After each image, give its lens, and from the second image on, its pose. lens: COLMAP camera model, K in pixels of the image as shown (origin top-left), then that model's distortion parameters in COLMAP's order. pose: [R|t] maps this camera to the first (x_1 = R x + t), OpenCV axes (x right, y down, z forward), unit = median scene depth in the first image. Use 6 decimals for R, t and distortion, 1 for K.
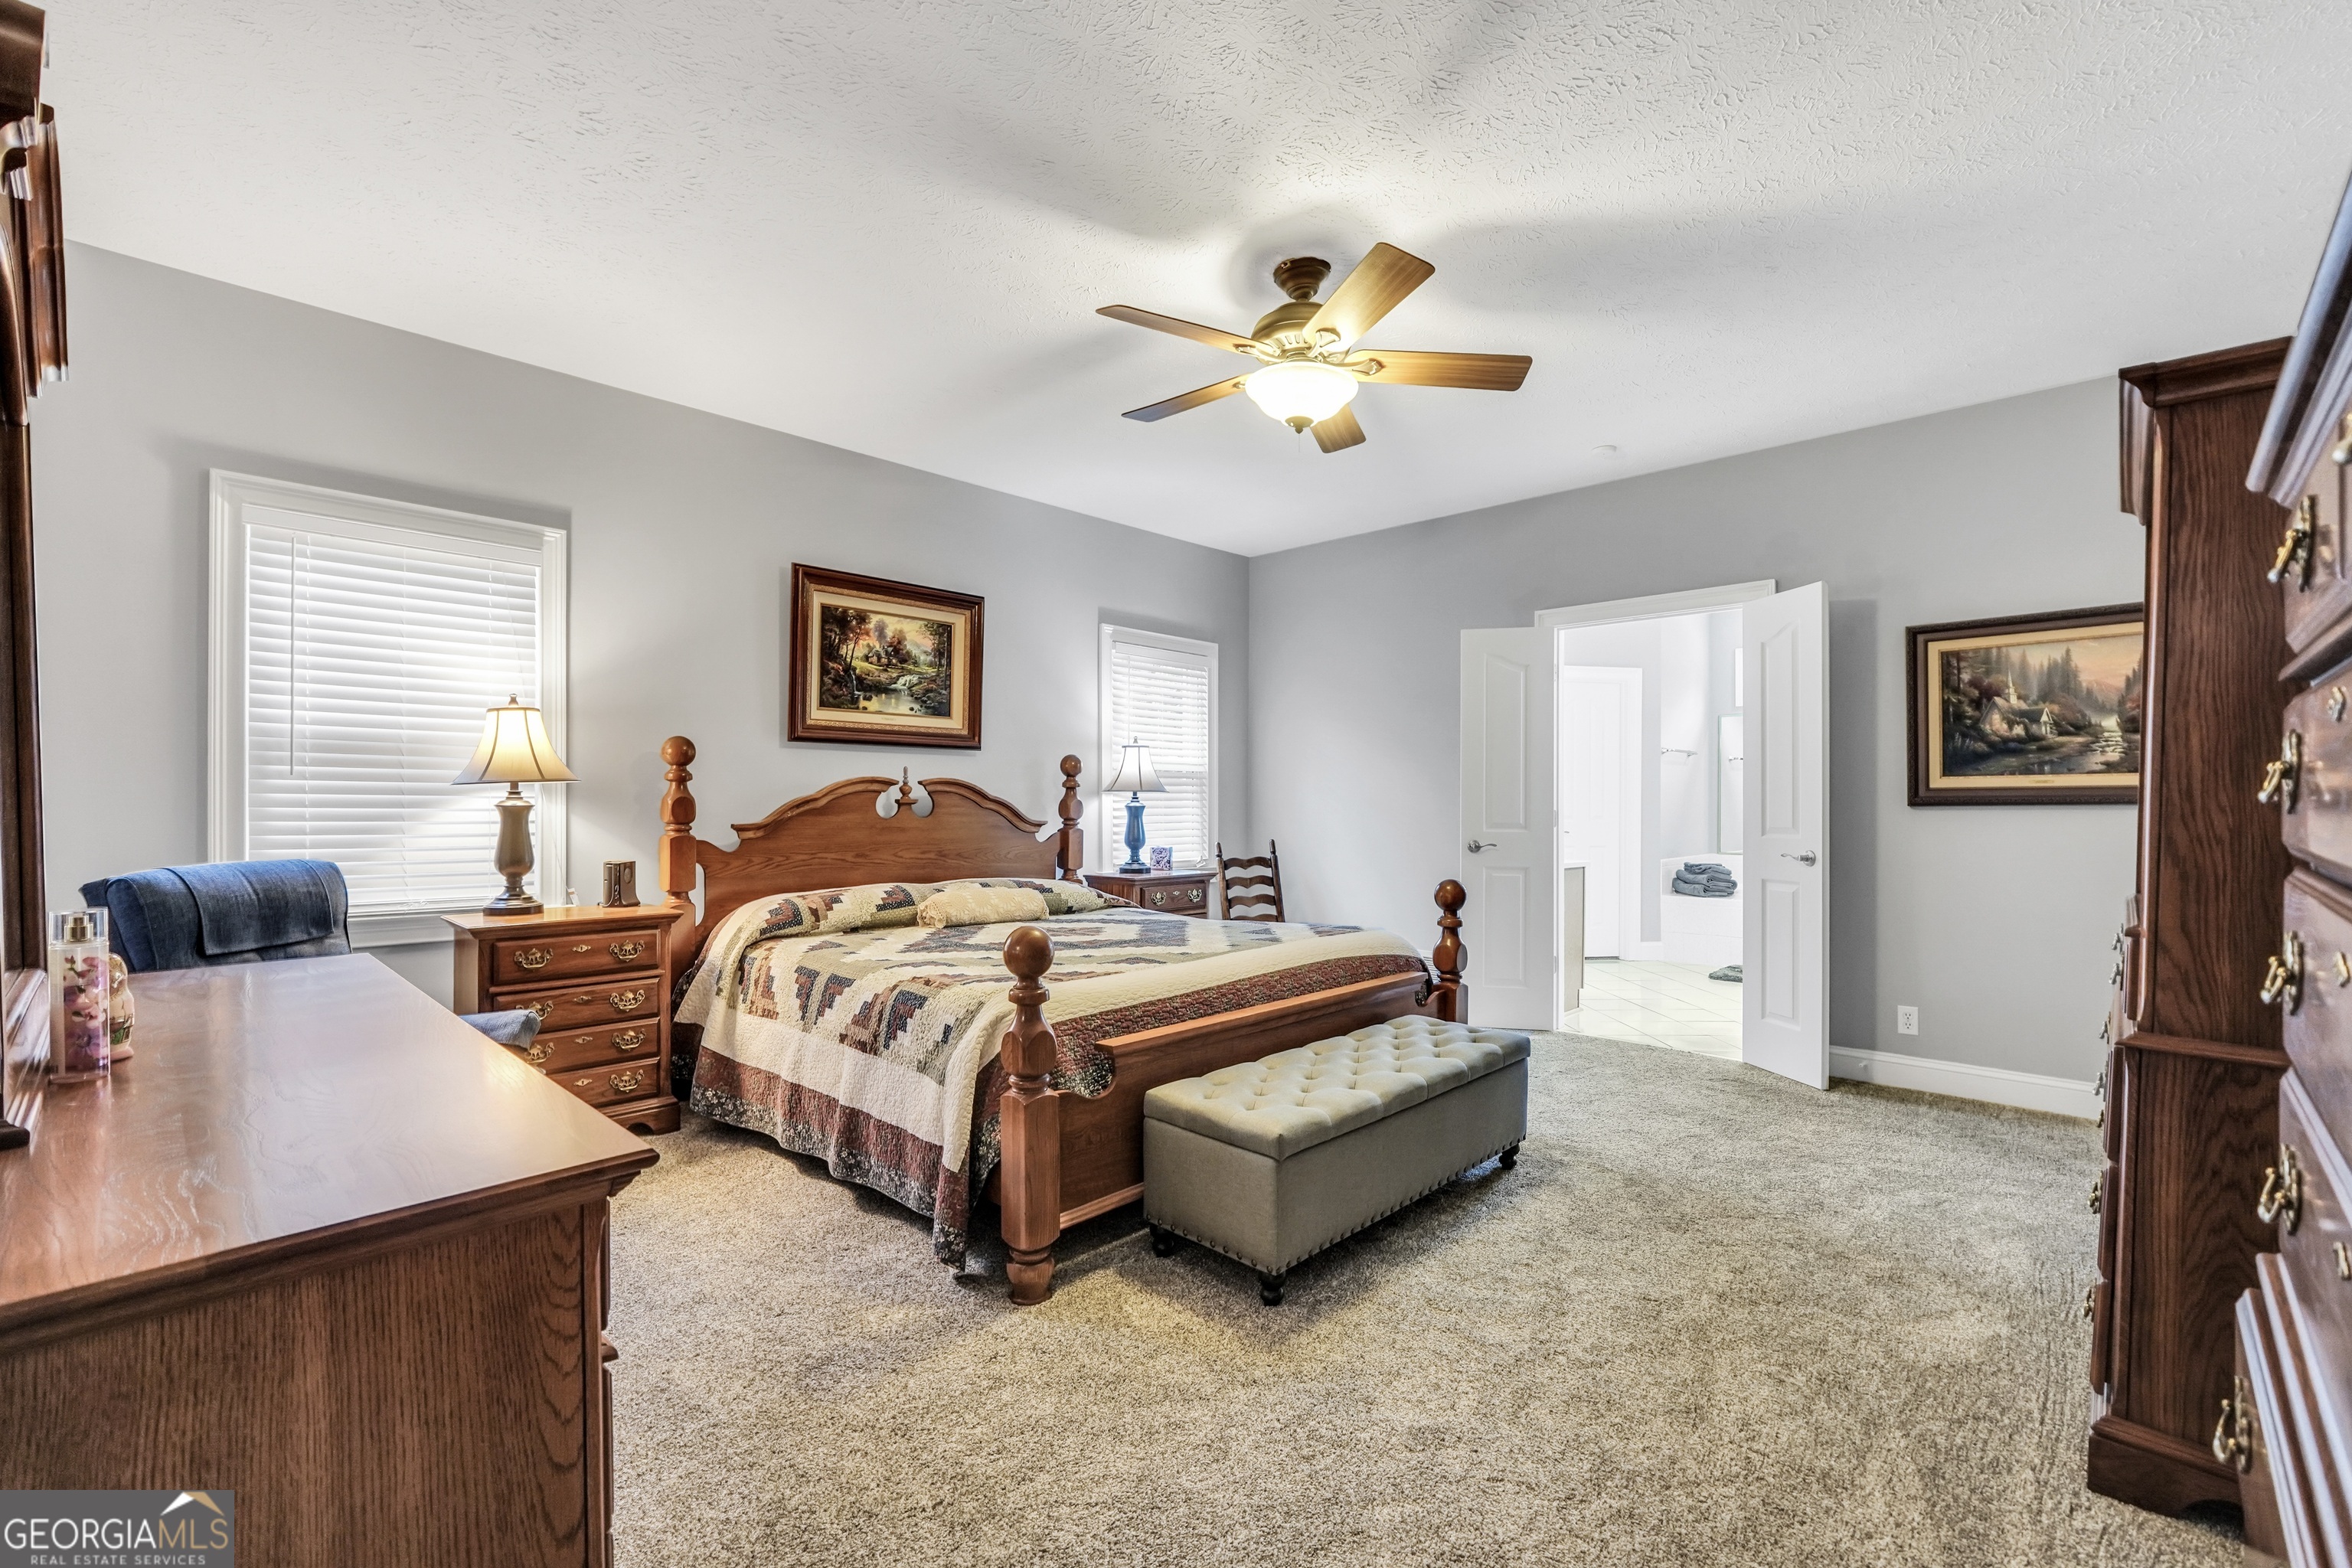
lens RADIAL K [[1005.3, 0, 1185.6], [0, 1005.3, 800.3], [0, 0, 1]] dist [-0.006341, -0.000292]
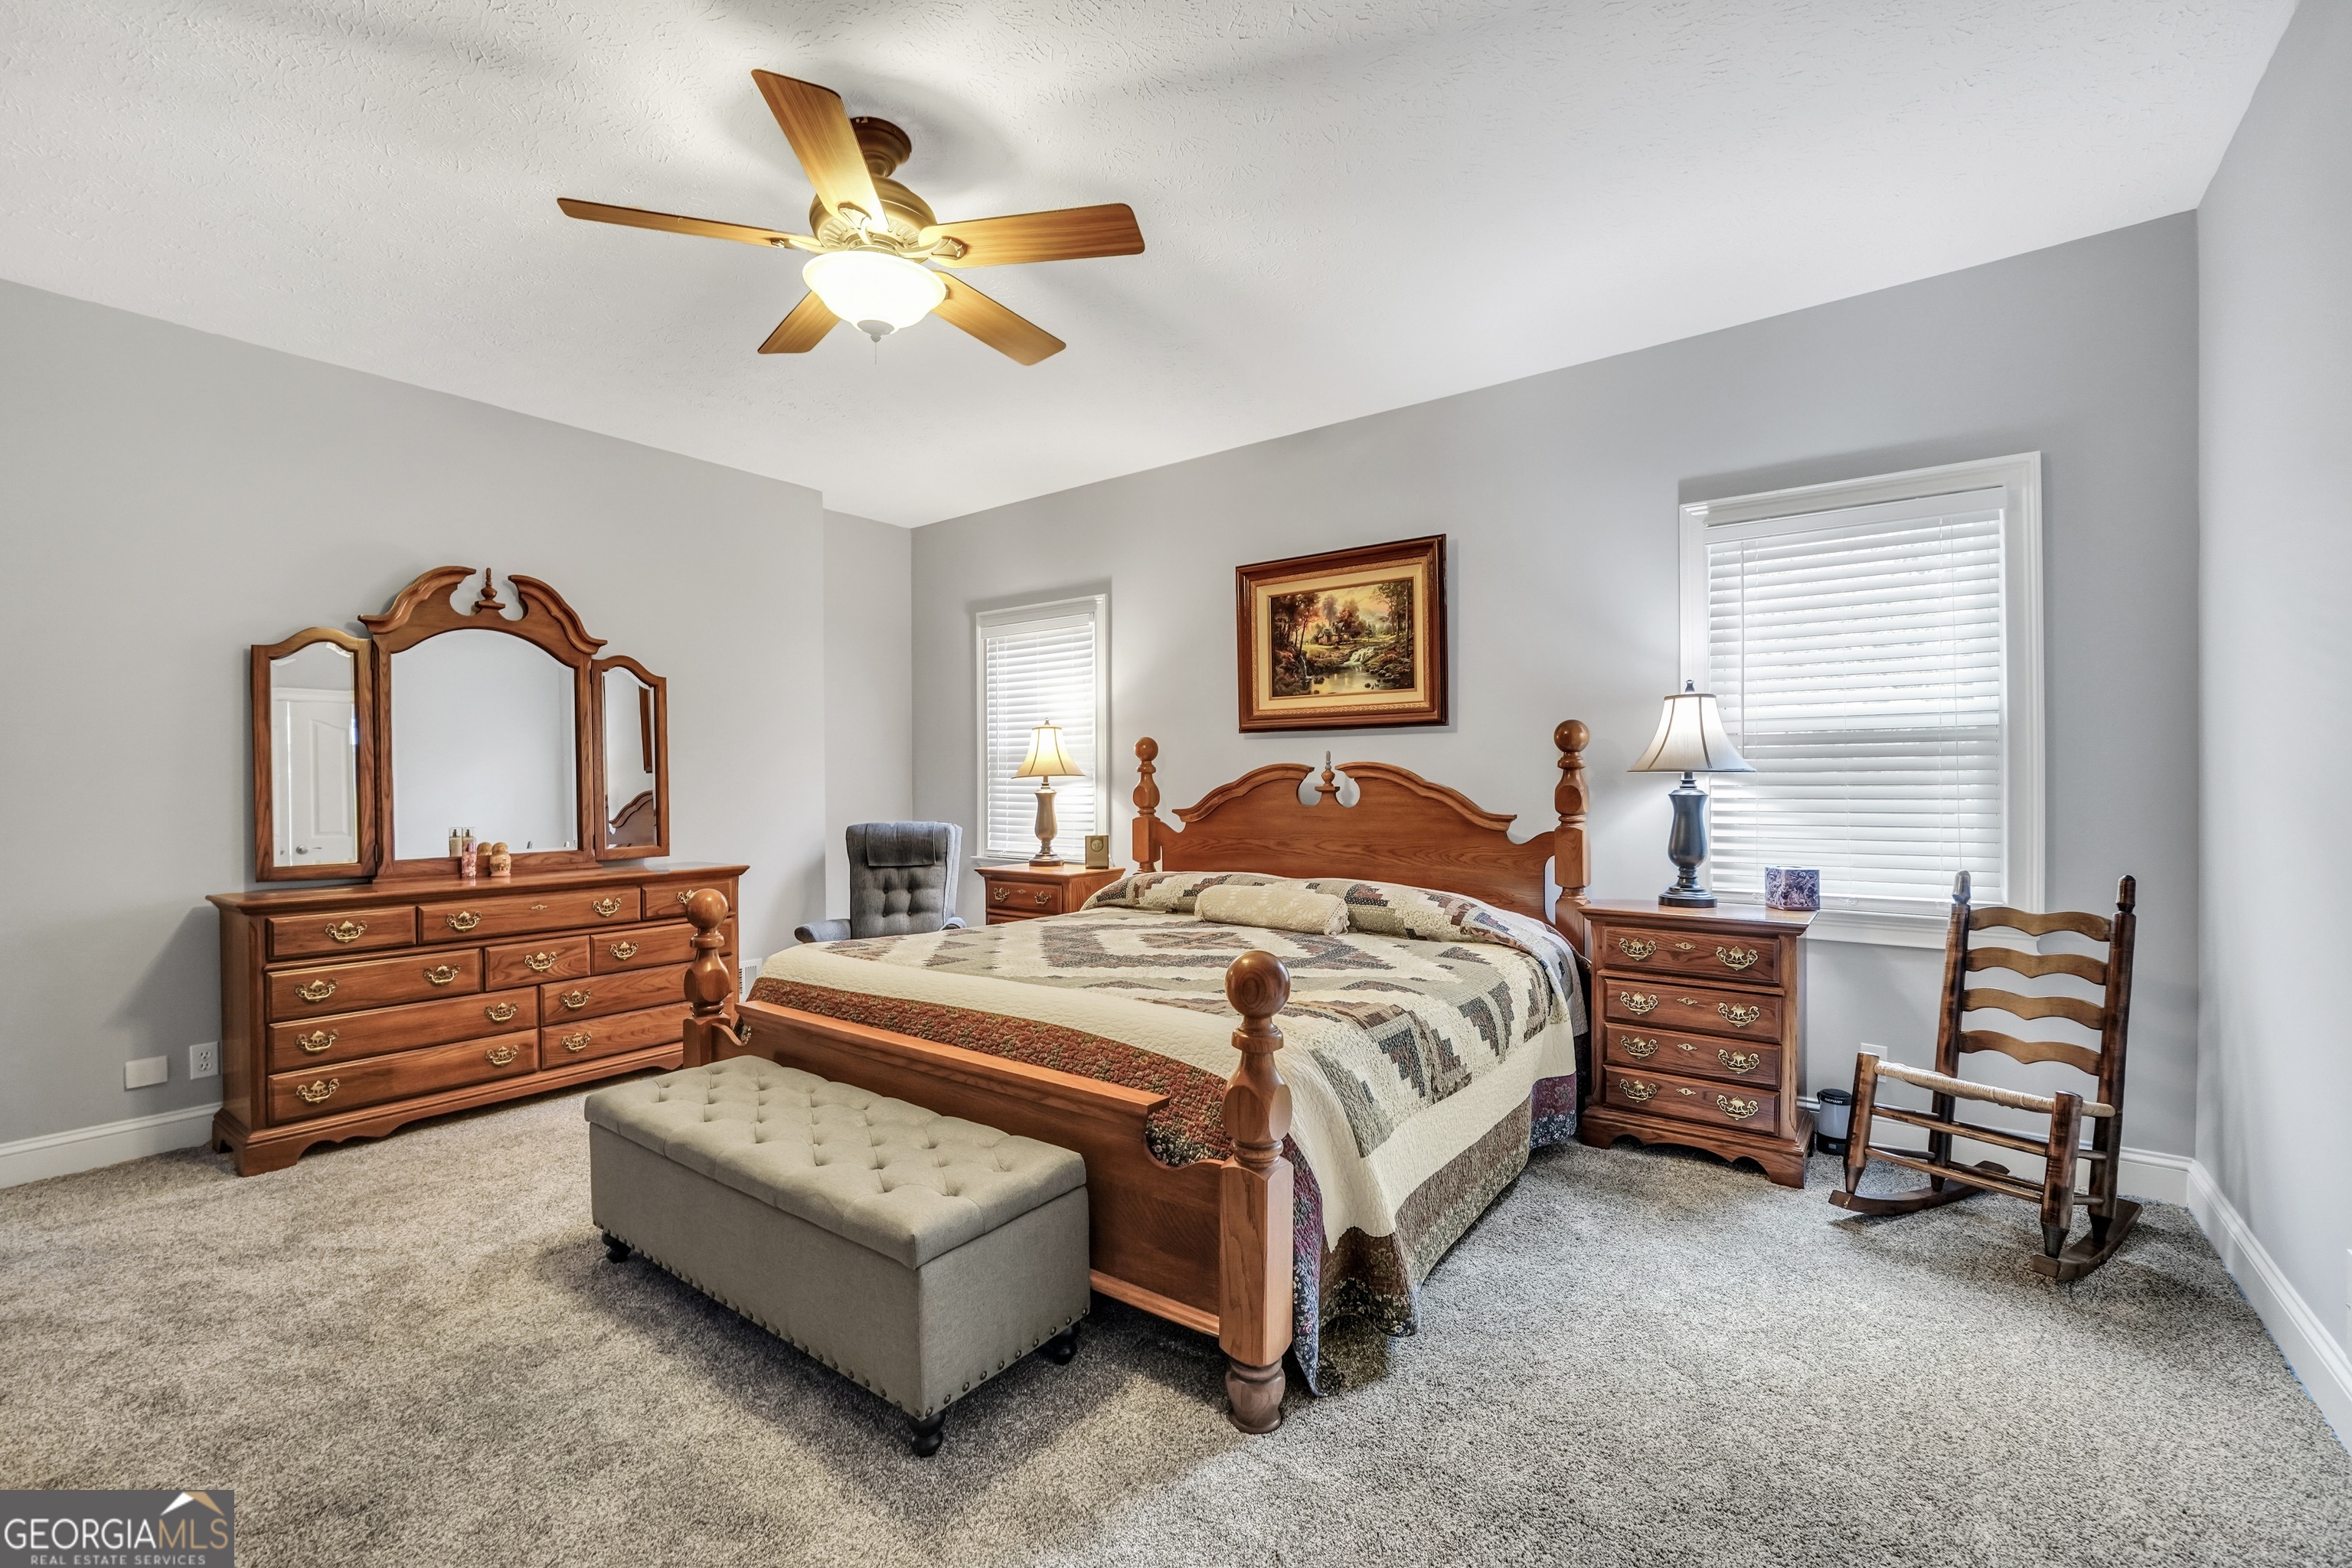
lens RADIAL K [[1005.3, 0, 1182.2], [0, 1005.3, 786.1], [0, 0, 1]] dist [-0.006341, -0.000292]
pose [[0.119708, -0.007310, -0.992782, 0.612383], [0.001965, 0.999973, -0.007126, 0.004530], [0.992807, -0.001098, 0.119719, 0.751719]]
